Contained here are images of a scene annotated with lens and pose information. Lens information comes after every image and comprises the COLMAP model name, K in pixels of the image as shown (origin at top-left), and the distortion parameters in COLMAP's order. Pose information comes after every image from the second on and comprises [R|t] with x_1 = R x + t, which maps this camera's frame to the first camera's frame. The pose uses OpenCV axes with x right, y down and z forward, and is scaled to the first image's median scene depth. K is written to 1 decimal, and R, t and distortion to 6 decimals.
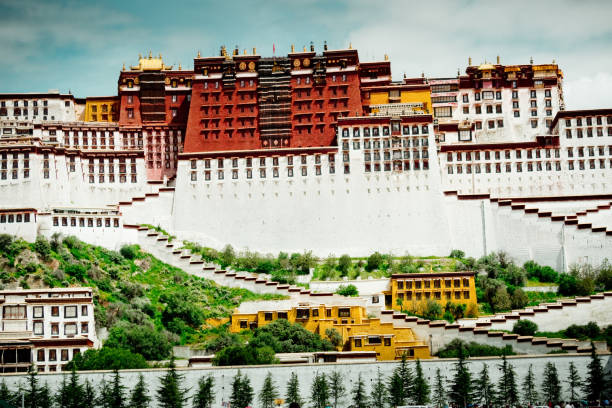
lens RADIAL K [[1504.2, 0, 305.7], [0, 1504.2, 200.7], [0, 0, 1]] dist [-0.017425, 0.000000]
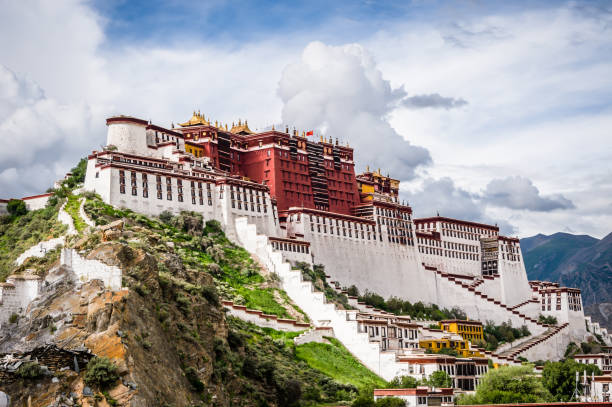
lens RADIAL K [[1203.3, 0, 294.2], [0, 1203.3, 189.2], [0, 0, 1]] dist [-0.015481, 0.000000]
pose [[0.568790, 0.161534, 0.806465, -0.906087], [-0.125754, 0.986075, -0.108818, 0.064535], [-0.812813, -0.039521, 0.581183, 0.412597]]
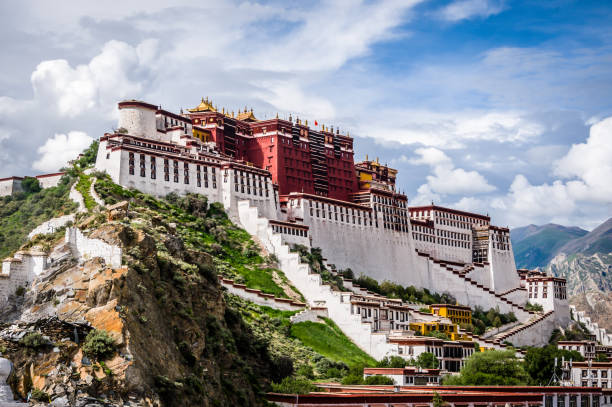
lens RADIAL K [[1152.1, 0, 288.5], [0, 1152.1, 189.7], [0, 0, 1]] dist [-0.003049, 0.000000]
pose [[0.570212, 0.168016, 0.804133, -0.908882], [-0.156539, 0.983148, -0.094417, 0.063949], [-0.806445, -0.072041, 0.586904, 0.408040]]
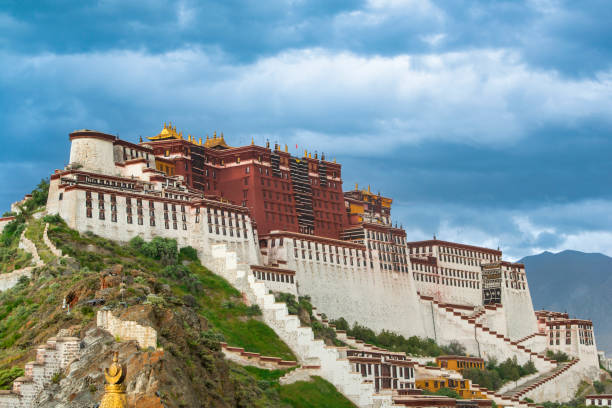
lens RADIAL K [[1387.4, 0, 301.6], [0, 1387.4, 185.6], [0, 0, 1]] dist [0.014961, 0.000000]
pose [[0.545798, 0.171058, 0.820270, -0.944076], [-0.125780, 0.984574, -0.121630, 0.061032], [-0.828423, -0.036788, 0.558894, 0.398755]]
